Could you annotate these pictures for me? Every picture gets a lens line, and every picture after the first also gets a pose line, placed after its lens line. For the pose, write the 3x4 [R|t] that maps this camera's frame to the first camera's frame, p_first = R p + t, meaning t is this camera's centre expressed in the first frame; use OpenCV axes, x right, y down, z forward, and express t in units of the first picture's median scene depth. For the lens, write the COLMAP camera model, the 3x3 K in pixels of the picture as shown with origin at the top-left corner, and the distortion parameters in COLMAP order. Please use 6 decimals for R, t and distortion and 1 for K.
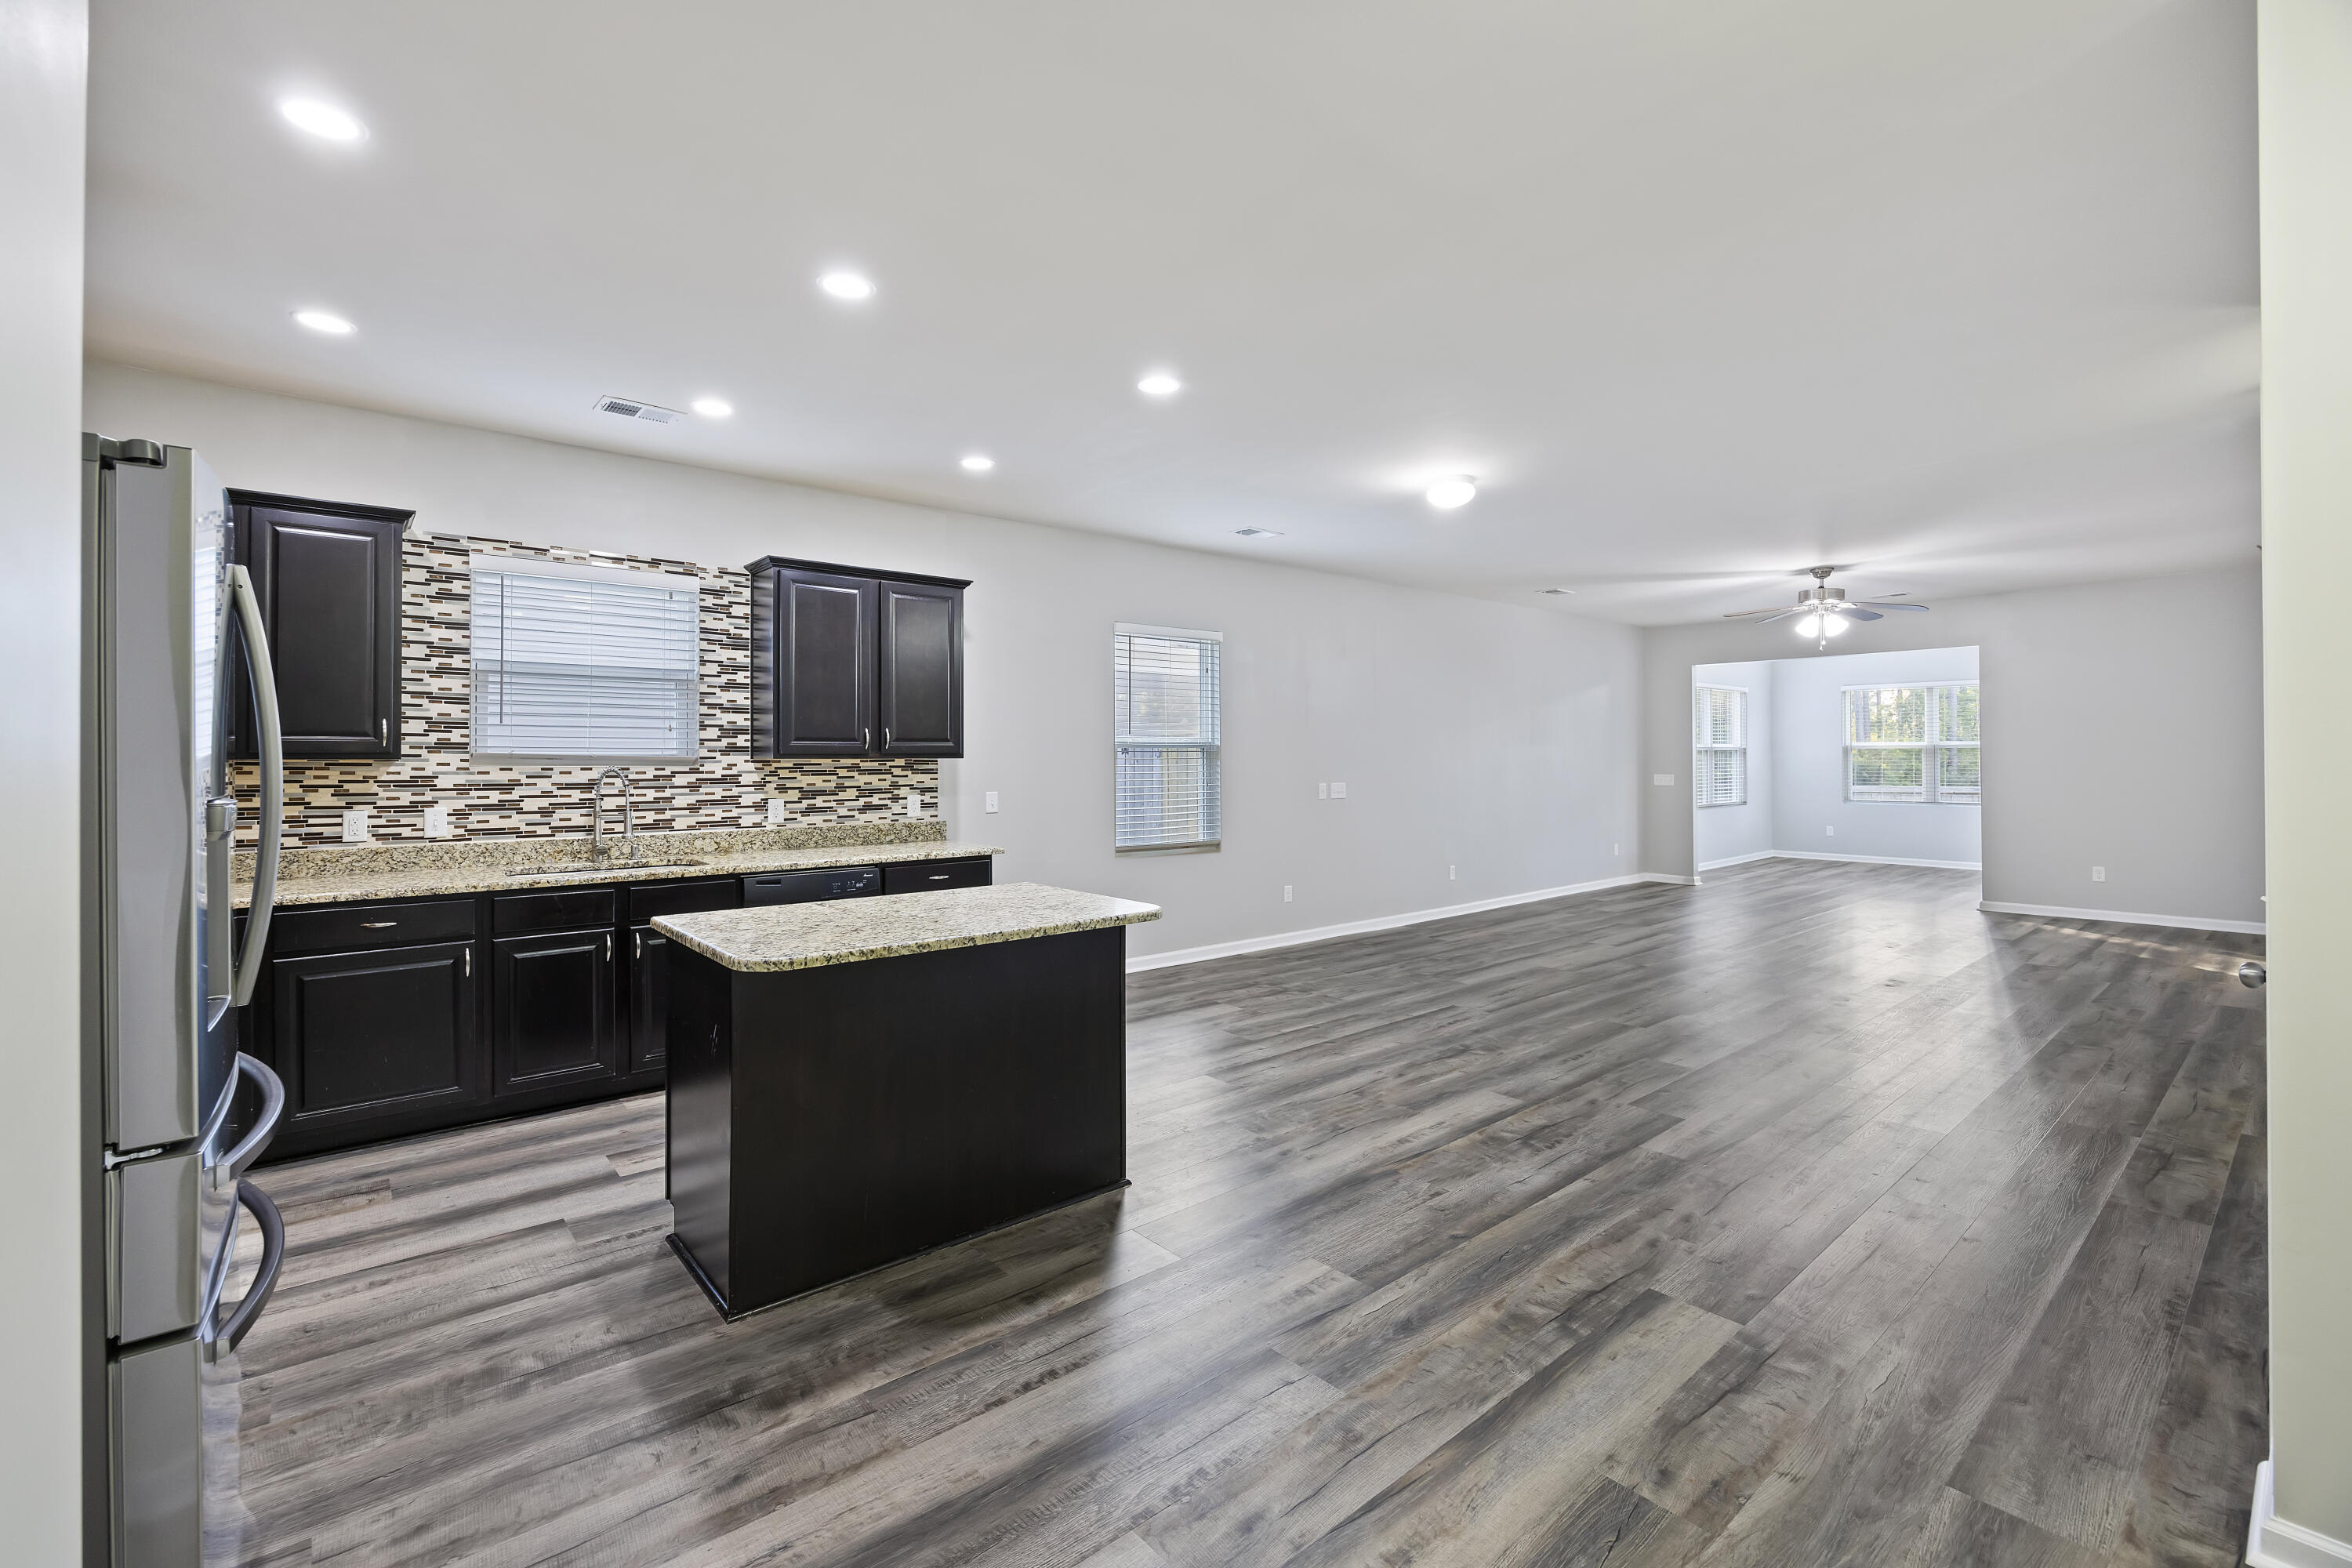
lens RADIAL K [[1027.1, 0, 1176.6], [0, 1027.1, 763.4], [0, 0, 1]] dist [-0.002960, 0.001013]
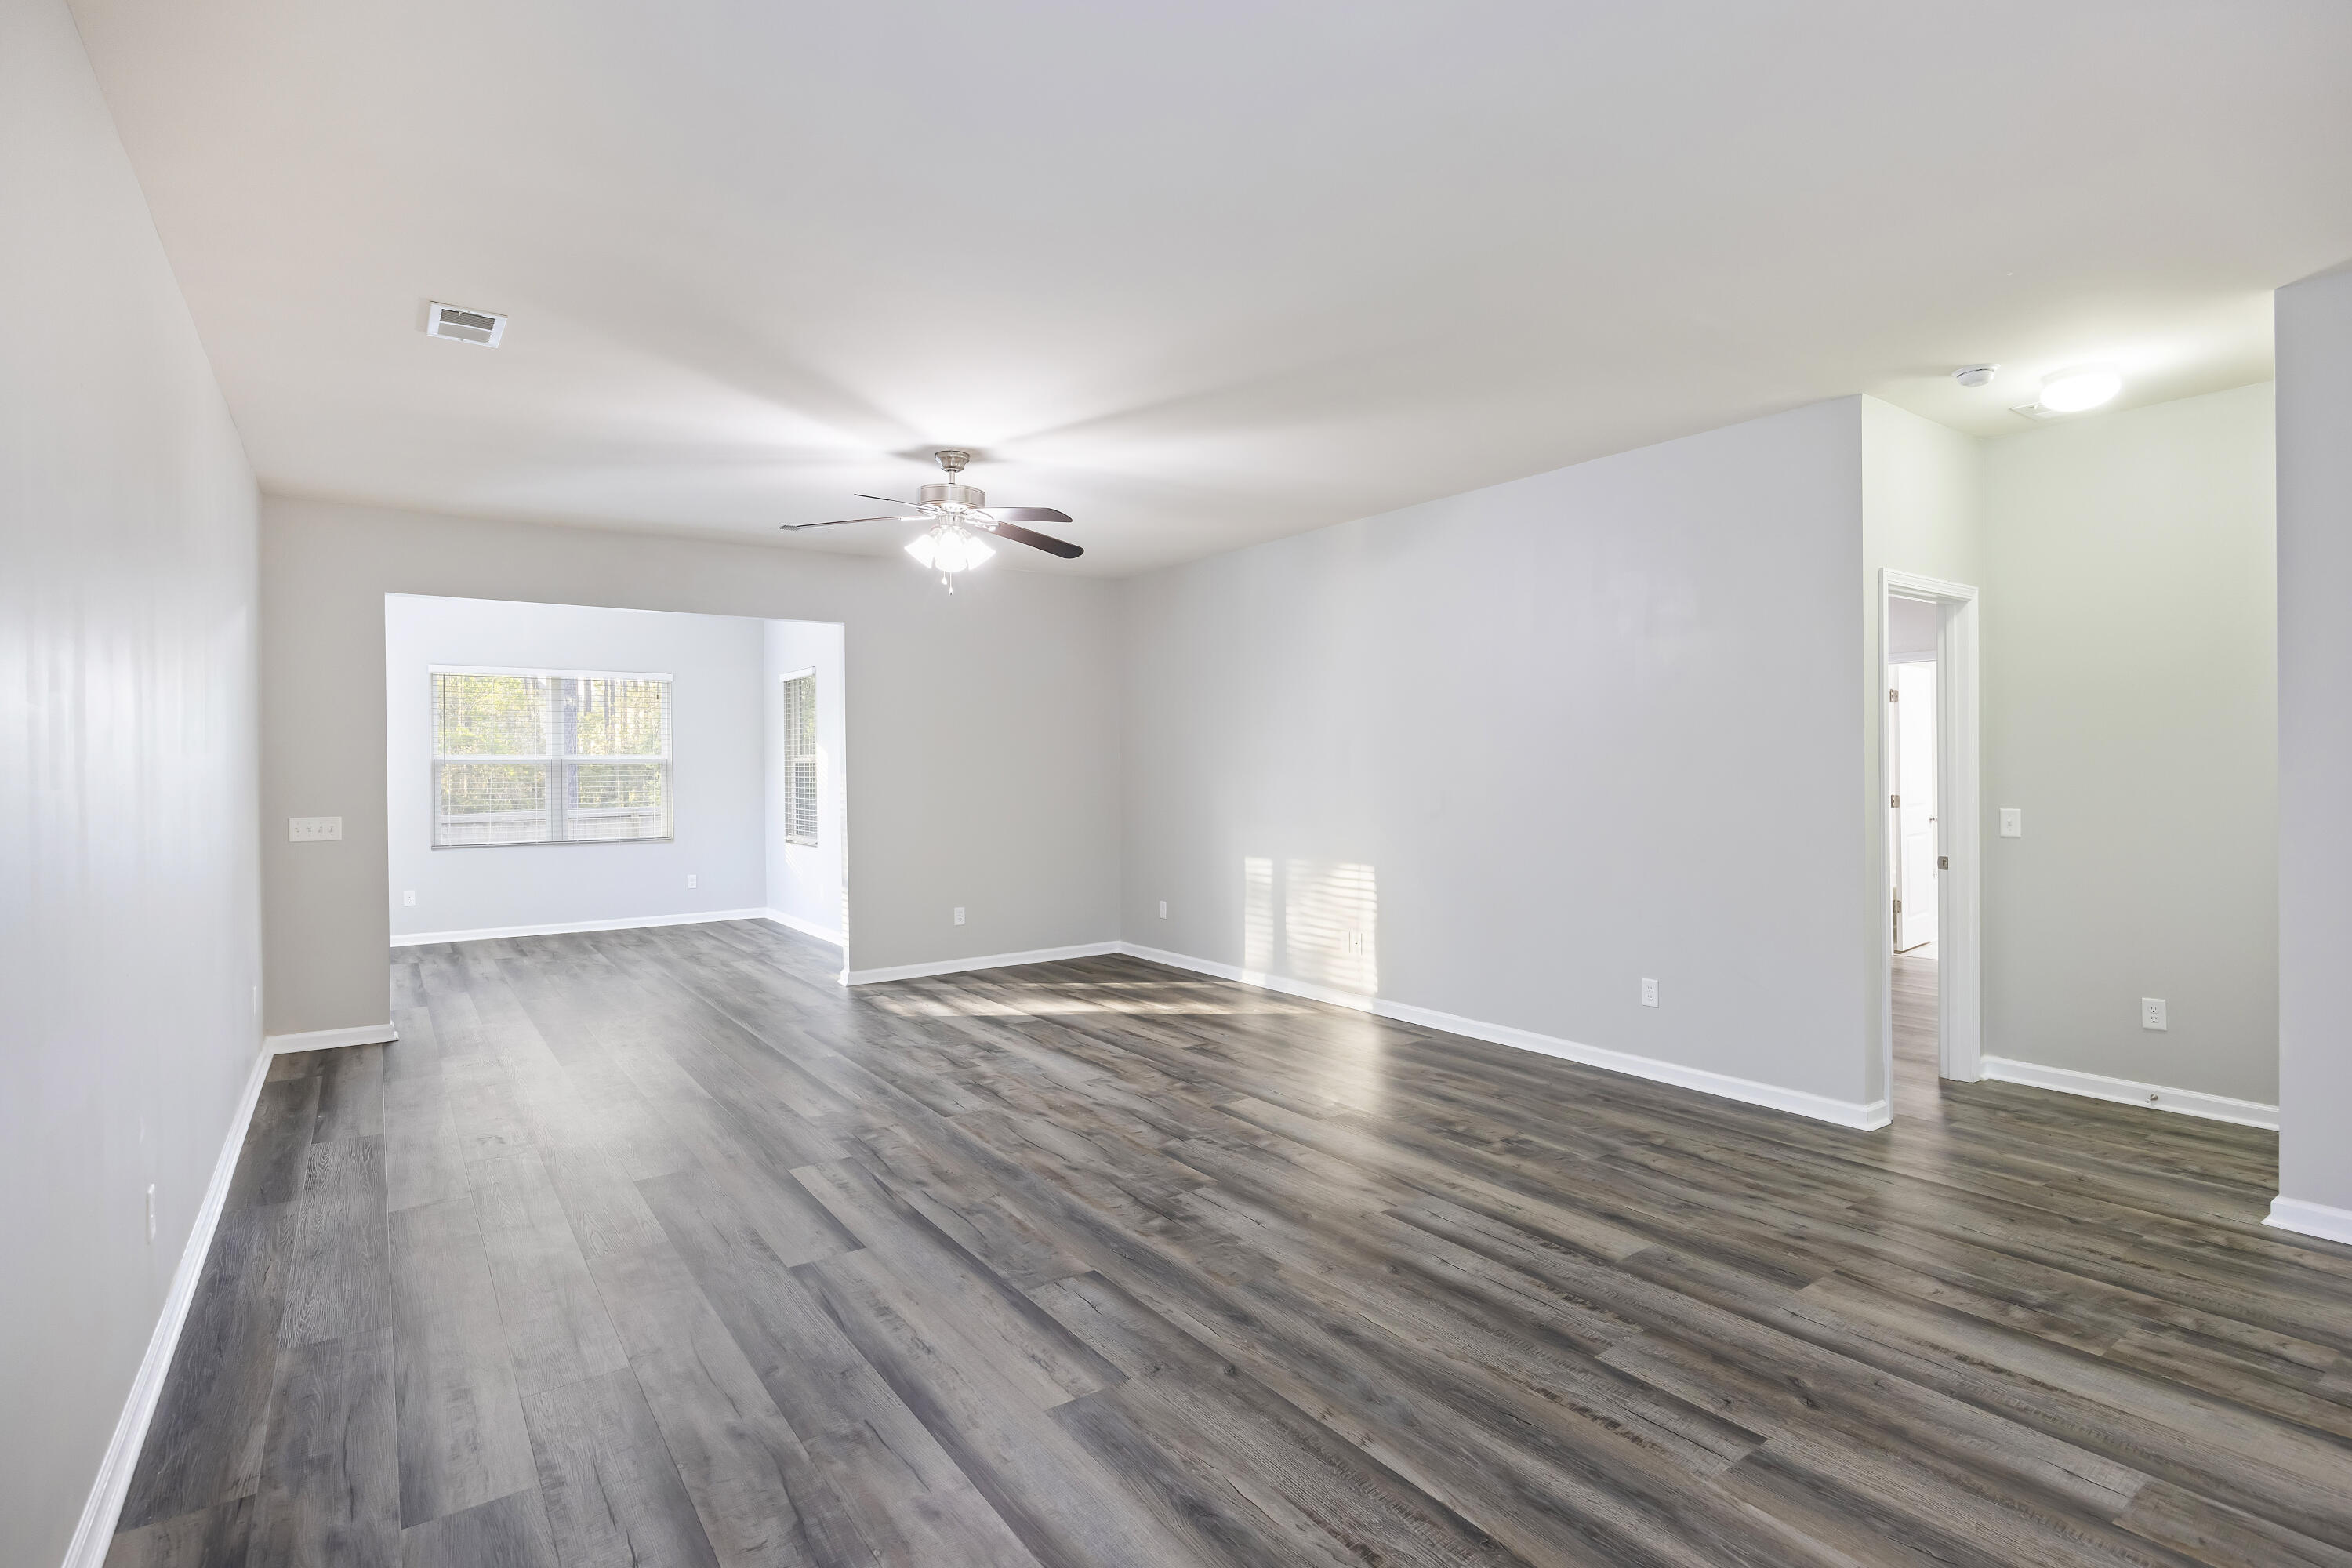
lens RADIAL K [[1187.3, 0, 1172.8], [0, 1187.3, 778.3], [0, 0, 1]] dist [0.022805, 0.000510]
pose [[0.115804, -0.014189, 0.993171, -0.066782], [0.020147, 0.999726, 0.011933, -0.014415], [-0.993068, 0.018627, 0.116058, 1.287092]]
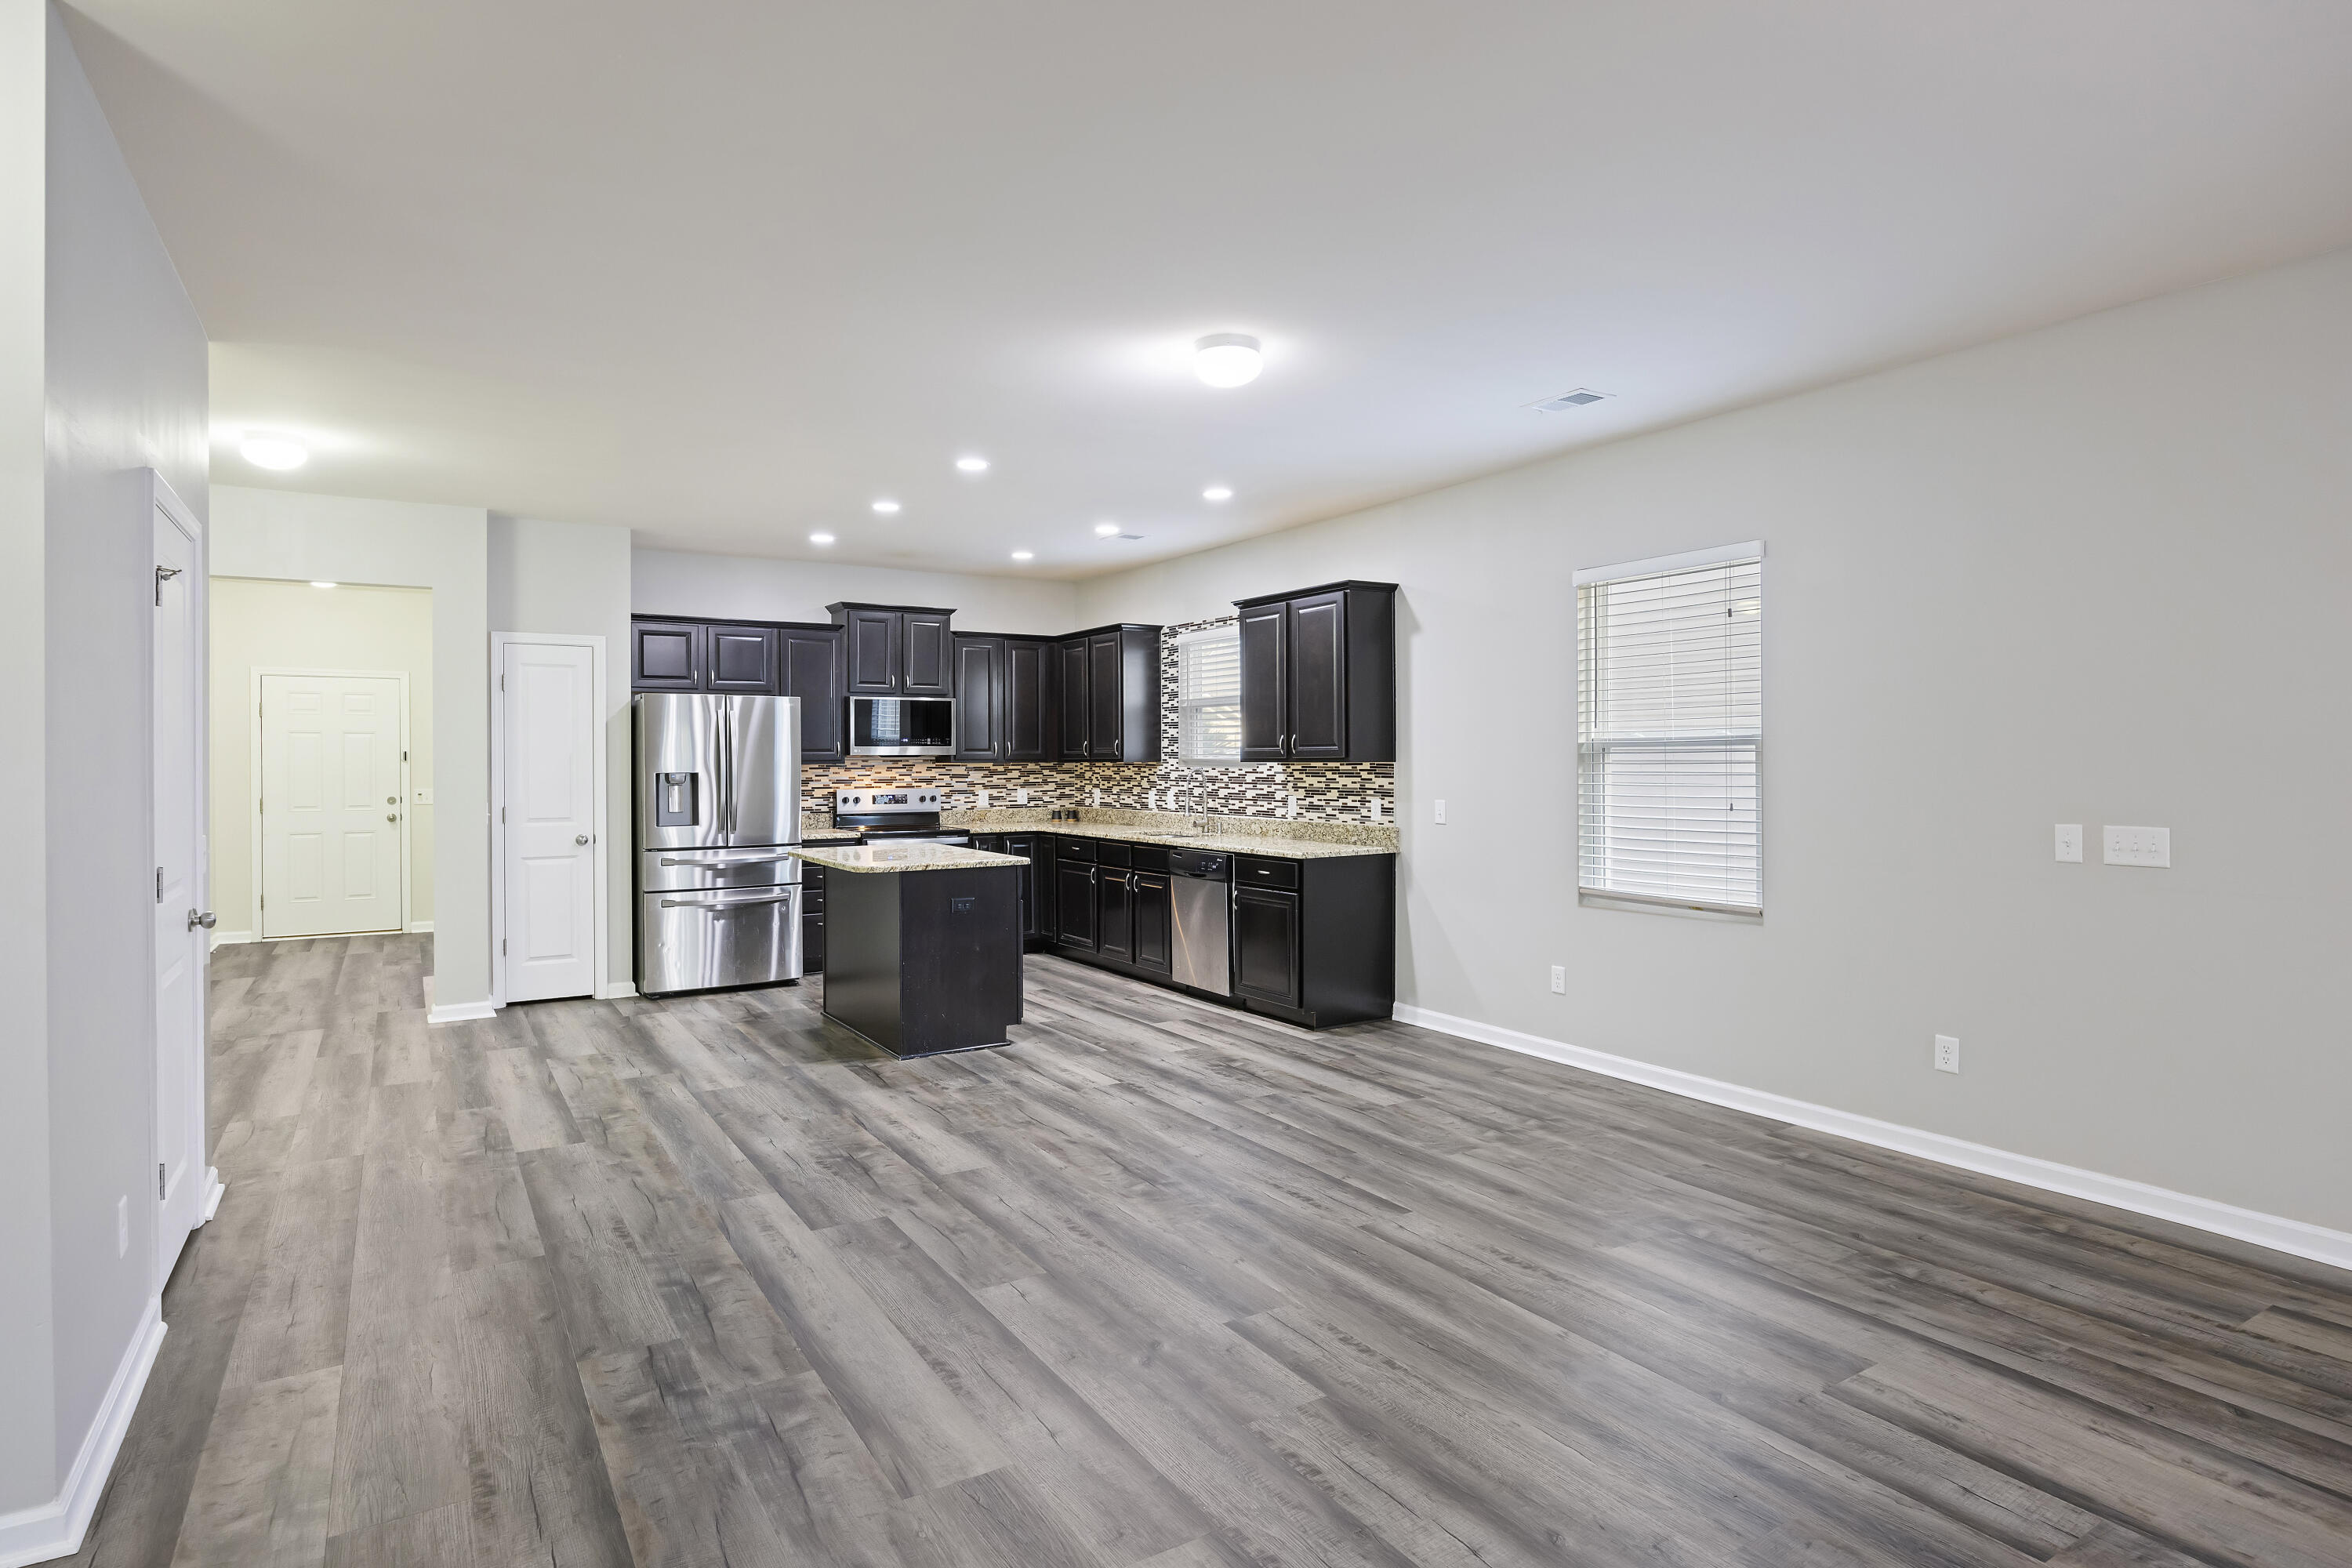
lens RADIAL K [[1281.6, 0, 1184.4], [0, 1281.6, 778.9], [0, 0, 1]] dist [-0.018114, -0.001131]
pose [[-0.168092, 0.015025, -0.985657, 1.148729], [-0.003425, 0.999869, 0.015826, -0.008569], [0.985765, 0.006036, -0.168019, 1.184481]]
